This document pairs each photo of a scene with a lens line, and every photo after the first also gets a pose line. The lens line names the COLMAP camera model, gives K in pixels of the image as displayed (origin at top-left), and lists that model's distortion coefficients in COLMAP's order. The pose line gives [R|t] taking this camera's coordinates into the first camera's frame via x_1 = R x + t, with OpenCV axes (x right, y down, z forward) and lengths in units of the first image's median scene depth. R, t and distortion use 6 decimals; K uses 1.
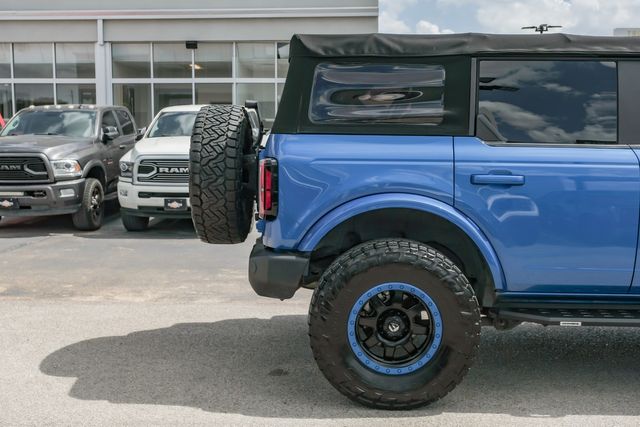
lens RADIAL K [[693.8, 0, 317.8], [0, 693.8, 223.5], [0, 0, 1]] dist [-0.048439, 0.000000]
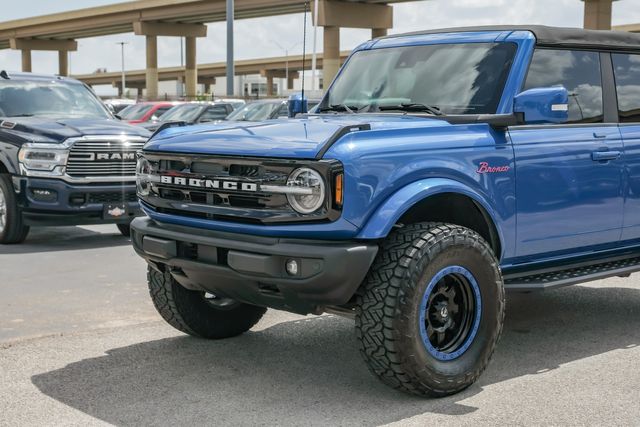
lens RADIAL K [[1197.7, 0, 271.8], [0, 1197.7, 239.7], [0, 0, 1]] dist [-0.007974, 0.000000]
pose [[0.687131, -0.079898, 0.722127, -1.360395], [0.089088, 0.995700, 0.025396, -0.020041], [-0.721051, 0.046883, 0.691294, -0.035380]]
